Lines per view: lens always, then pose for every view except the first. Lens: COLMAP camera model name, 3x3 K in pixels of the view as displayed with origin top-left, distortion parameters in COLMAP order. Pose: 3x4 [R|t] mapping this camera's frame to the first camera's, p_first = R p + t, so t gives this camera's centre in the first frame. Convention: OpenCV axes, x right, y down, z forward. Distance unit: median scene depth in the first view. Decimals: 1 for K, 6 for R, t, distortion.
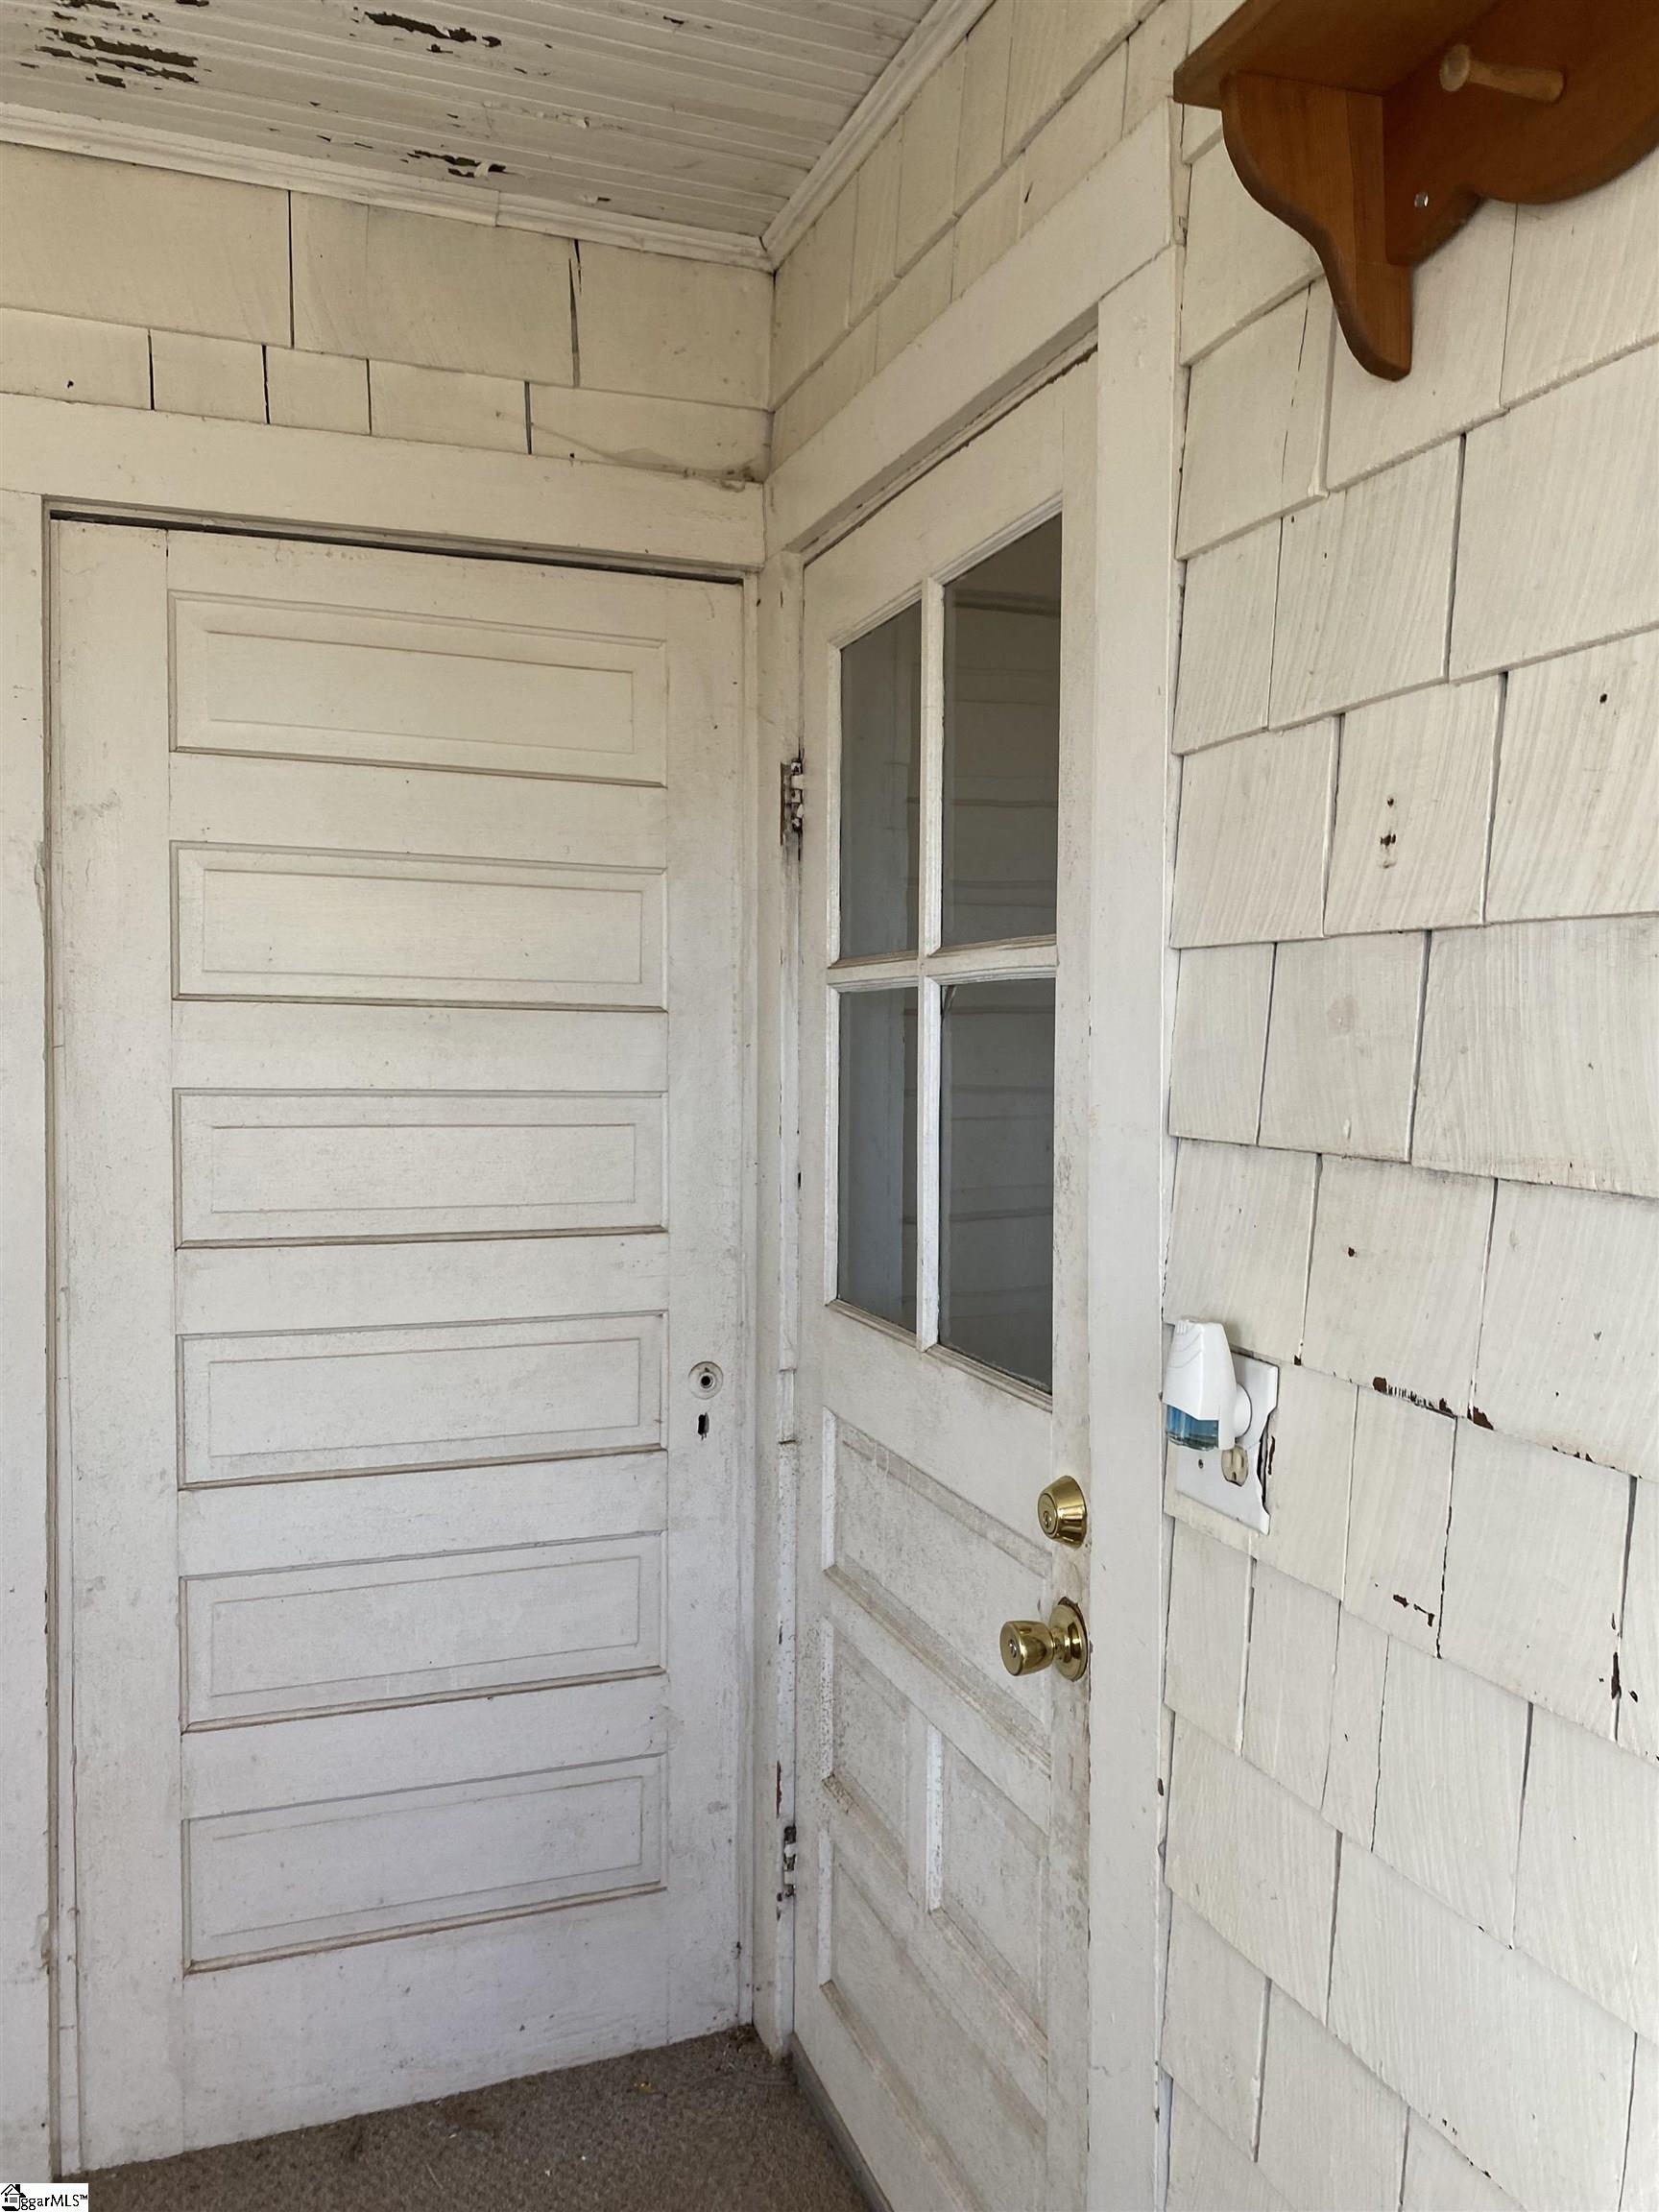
lens RADIAL K [[1683.9, 0, 823.9], [0, 1683.9, 1092.2], [0, 0, 1]] dist [0.030652, -0.030844]
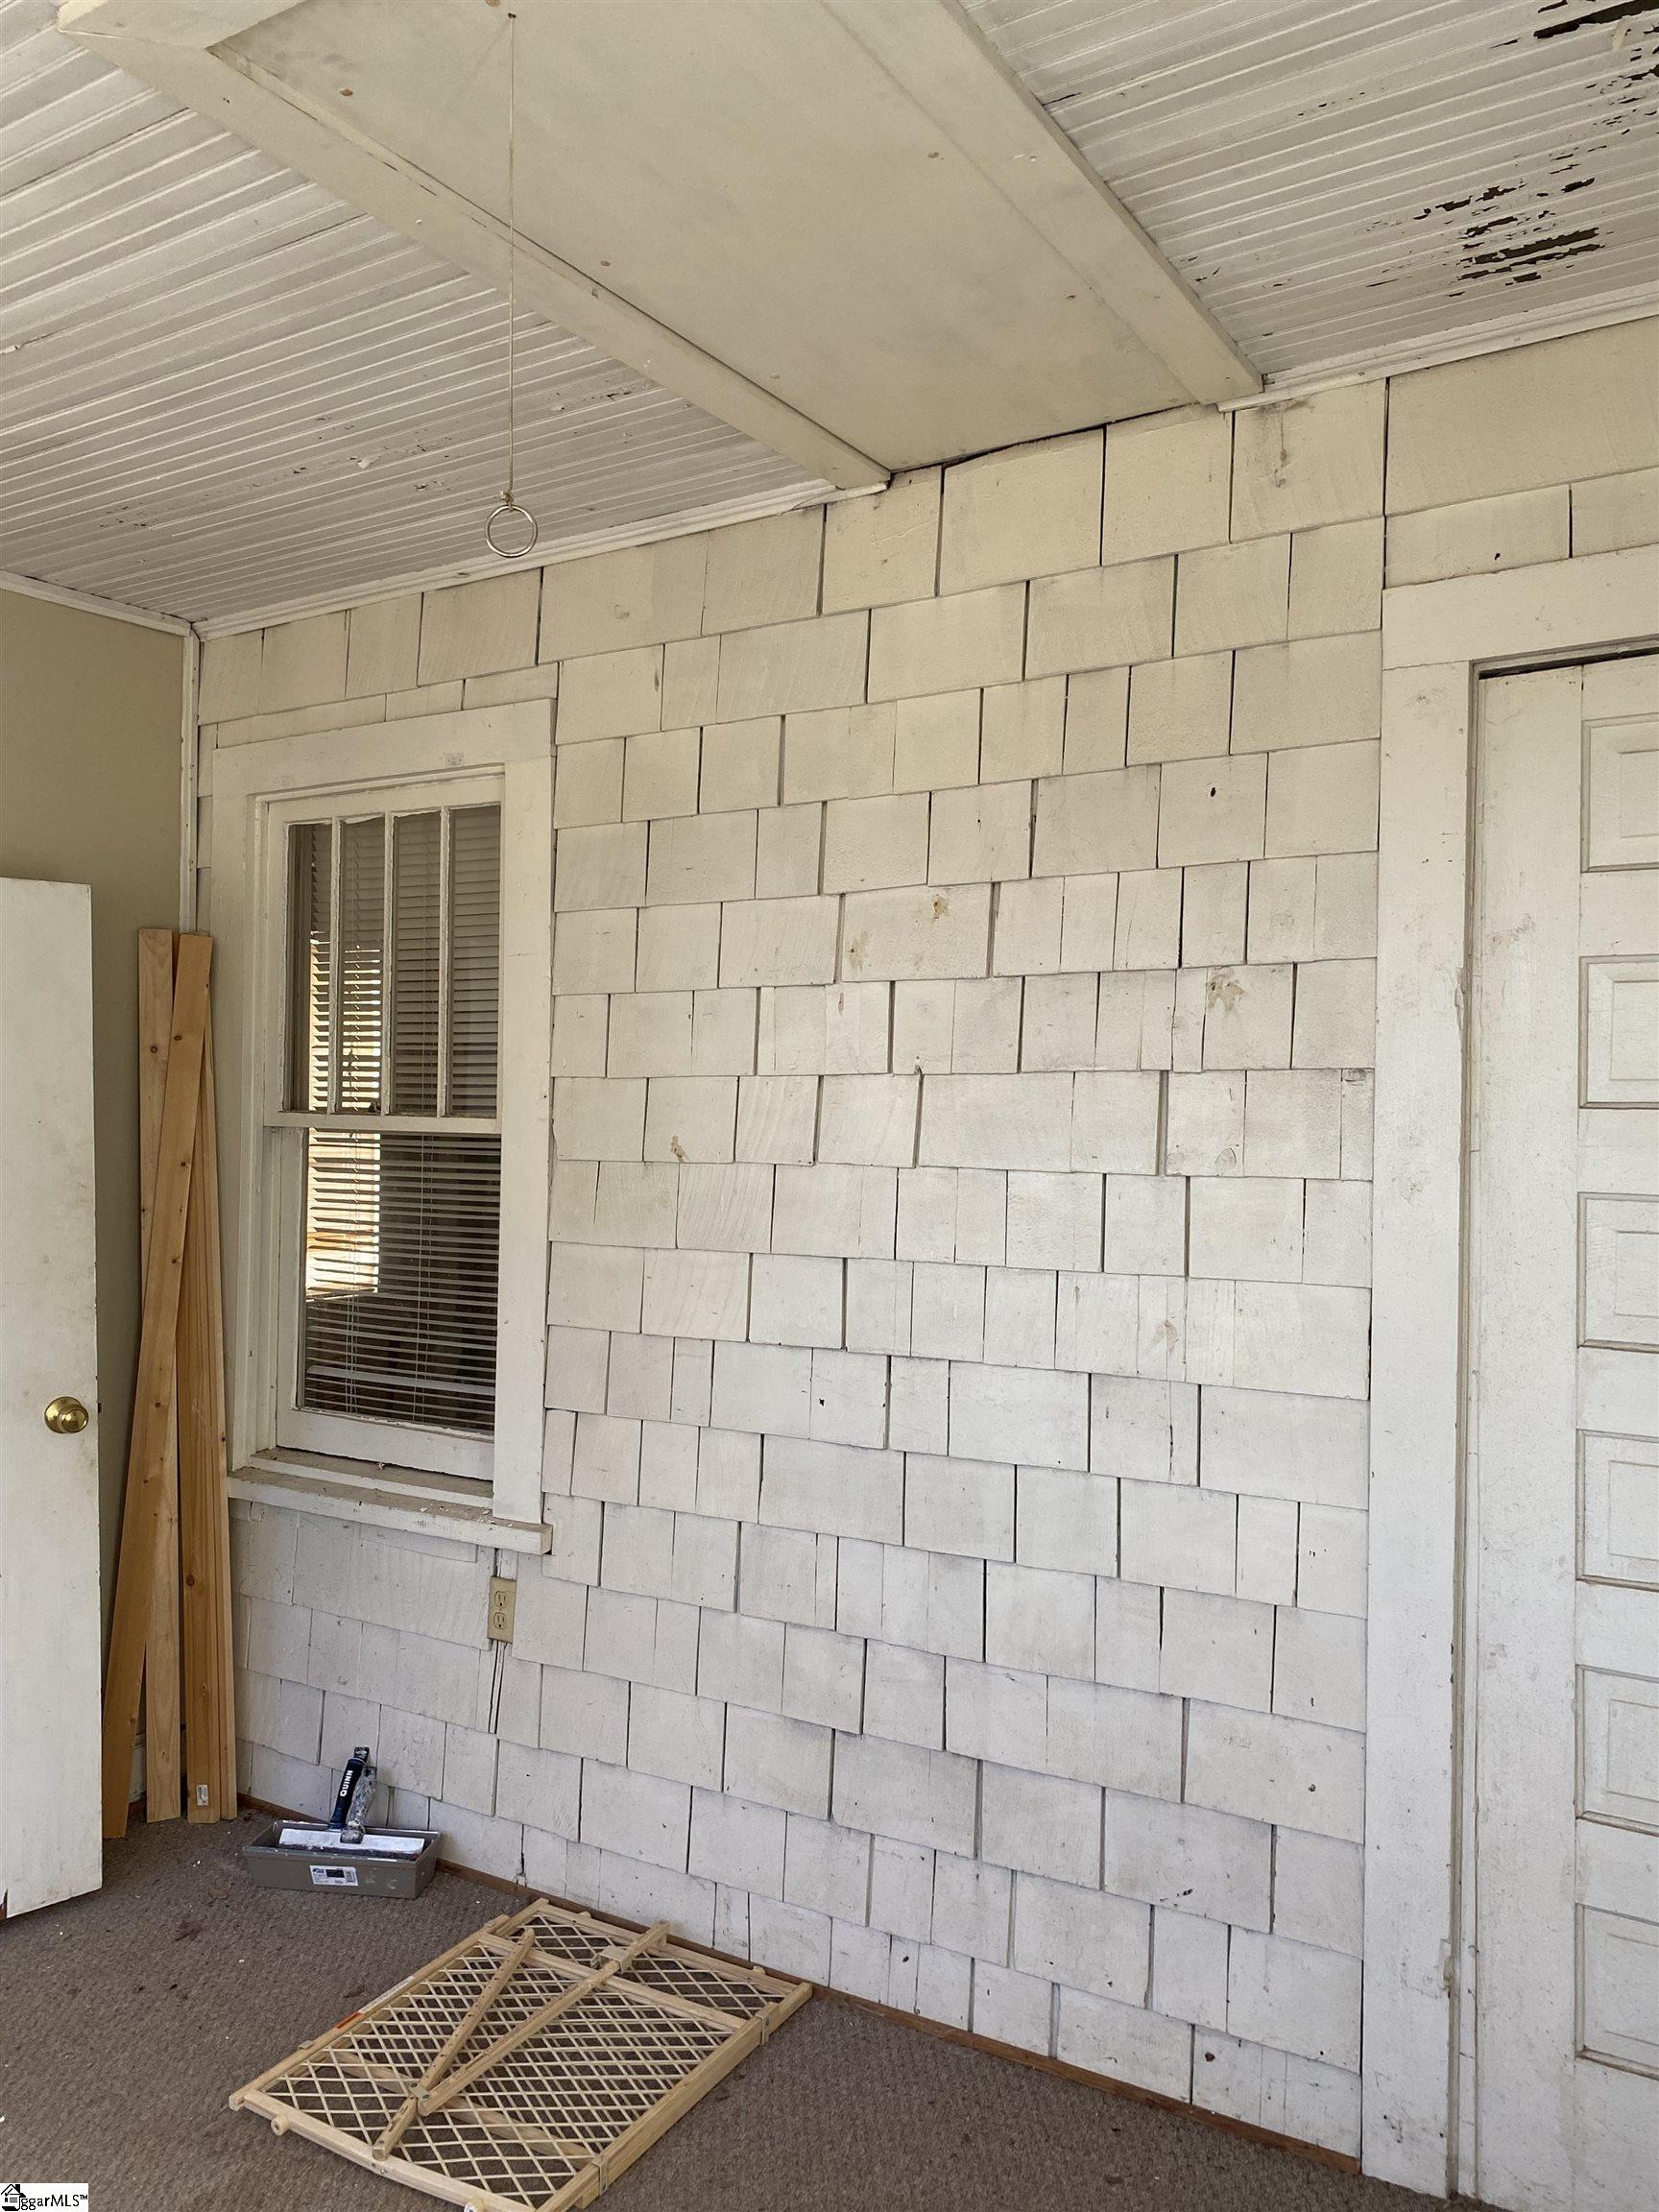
lens RADIAL K [[1683.9, 0, 829.3], [0, 1683.9, 1121.1], [0, 0, 1]] dist [0.030652, -0.030844]
pose [[0.609710, -0.000981, -0.792624, 0.165806], [-0.033249, 0.999087, -0.026813, -0.002737], [0.791927, 0.042702, 0.609121, -0.008021]]
